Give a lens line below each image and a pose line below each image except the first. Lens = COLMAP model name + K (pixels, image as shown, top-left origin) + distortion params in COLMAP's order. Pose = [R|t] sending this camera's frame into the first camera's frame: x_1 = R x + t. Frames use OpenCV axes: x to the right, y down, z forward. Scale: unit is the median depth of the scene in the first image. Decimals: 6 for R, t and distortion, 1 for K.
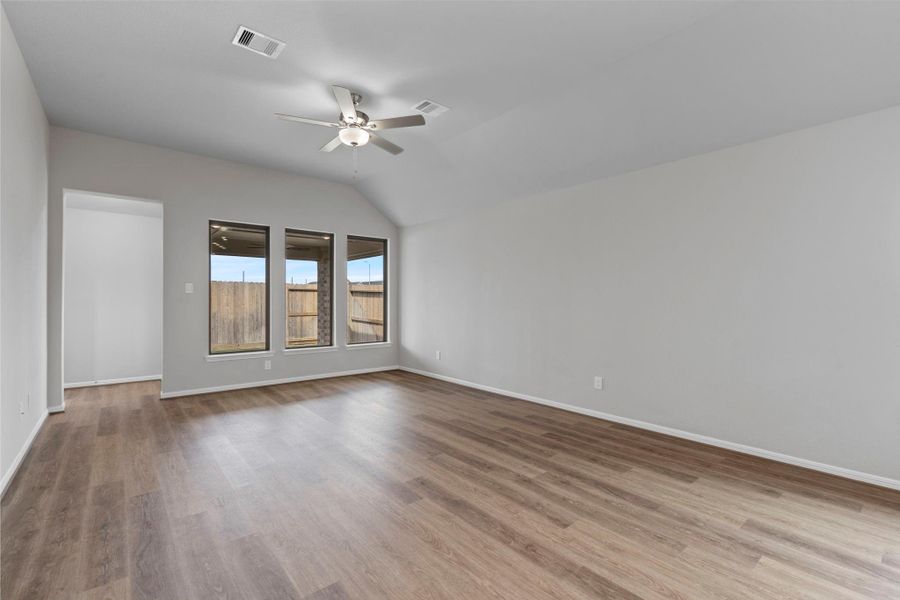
lens RADIAL K [[405.2, 0, 452.1], [0, 405.2, 302.3], [0, 0, 1]] dist [-0.003910, 0.000042]
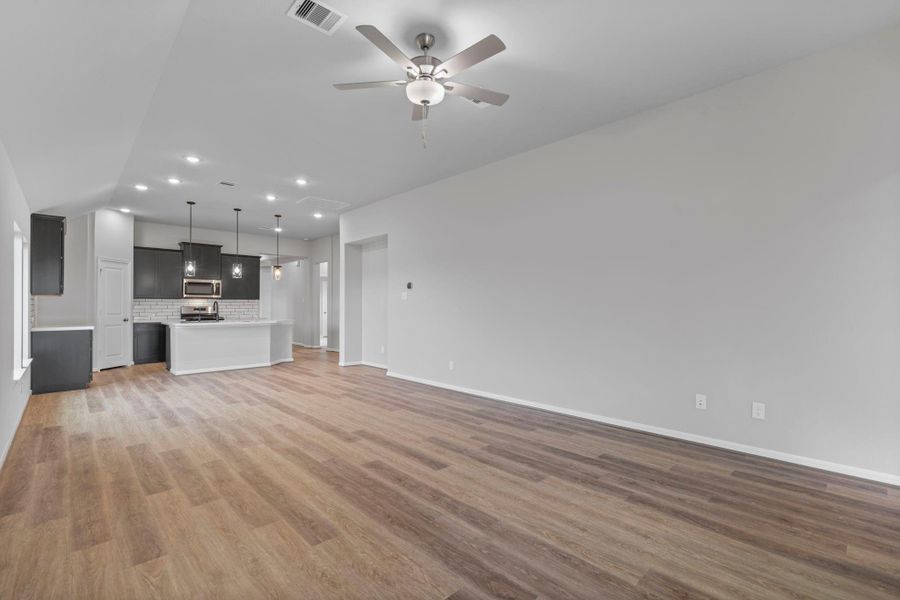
lens RADIAL K [[405.2, 0, 452.1], [0, 405.2, 302.3], [0, 0, 1]] dist [-0.003910, 0.000042]
pose [[-0.997787, 0.000002, -0.066496, -0.280211], [0.000160, 0.999997, -0.002377, -0.010375], [0.066496, -0.002383, -0.997784, 2.047512]]
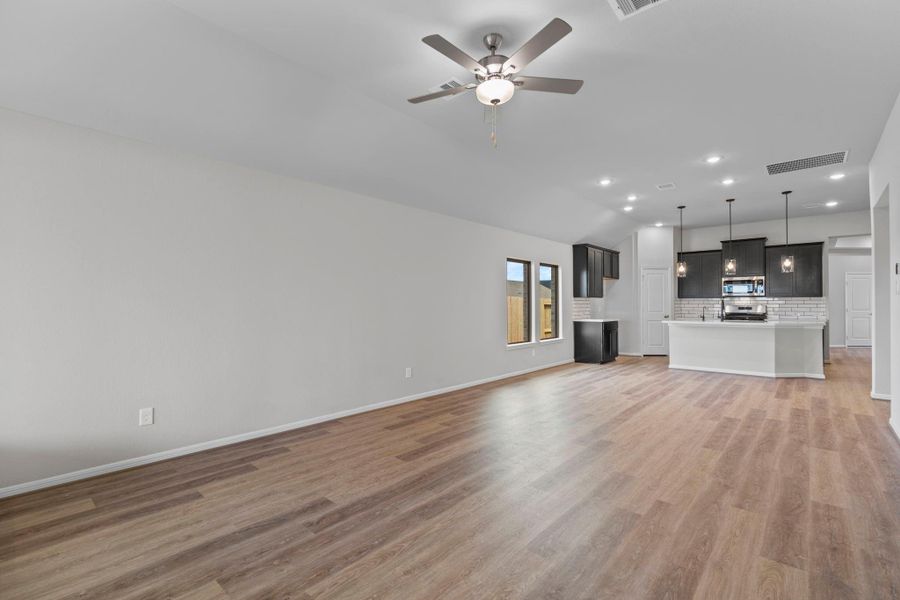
lens RADIAL K [[405.2, 0, 452.1], [0, 405.2, 302.3], [0, 0, 1]] dist [-0.003910, 0.000042]
pose [[-0.148351, 0.005672, 0.988919, -1.143936], [0.006609, 0.999967, -0.004744, -0.007787], [-0.988913, 0.005832, -0.148383, 1.387219]]
